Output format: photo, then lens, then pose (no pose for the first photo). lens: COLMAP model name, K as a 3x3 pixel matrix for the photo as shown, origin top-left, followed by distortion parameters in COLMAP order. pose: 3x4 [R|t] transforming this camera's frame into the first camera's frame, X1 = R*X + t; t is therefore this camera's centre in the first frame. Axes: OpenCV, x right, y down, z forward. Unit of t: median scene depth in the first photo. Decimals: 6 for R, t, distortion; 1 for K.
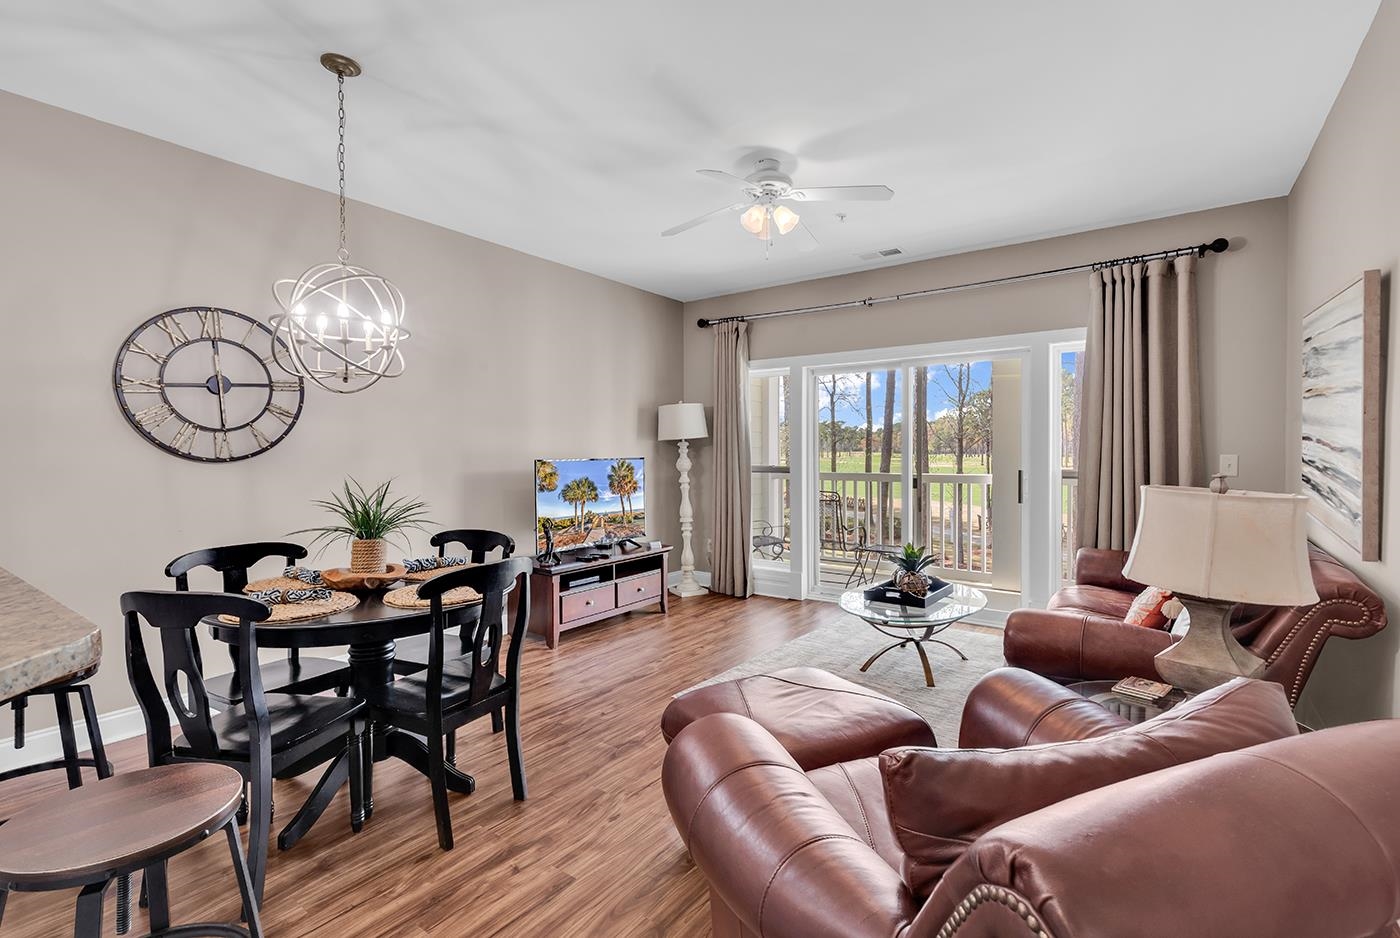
lens RADIAL K [[629.3, 0, 746.5], [0, 629.3, 464.8], [0, 0, 1]] dist [0.000949, 0.000033]
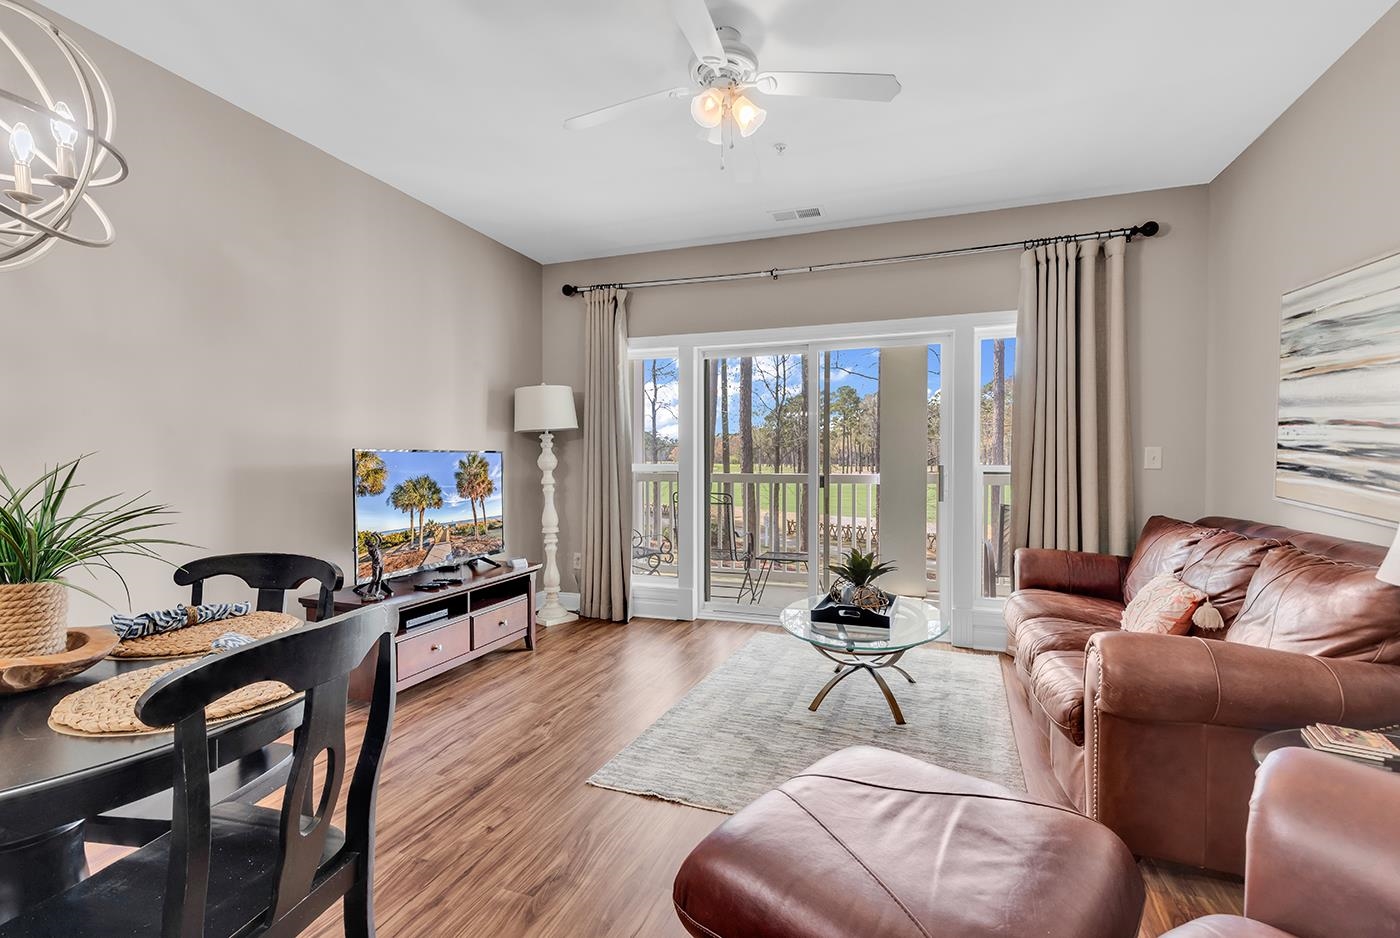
lens RADIAL K [[615.1, 0, 715.3], [0, 615.1, 471.5], [0, 0, 1]] dist [0.002130, 0.000375]
pose [[0.967269, -0.002980, 0.253736, -0.116629], [0.004285, 0.999980, -0.004591, 0.021255], [-0.253718, 0.005528, 0.967263, 0.231225]]
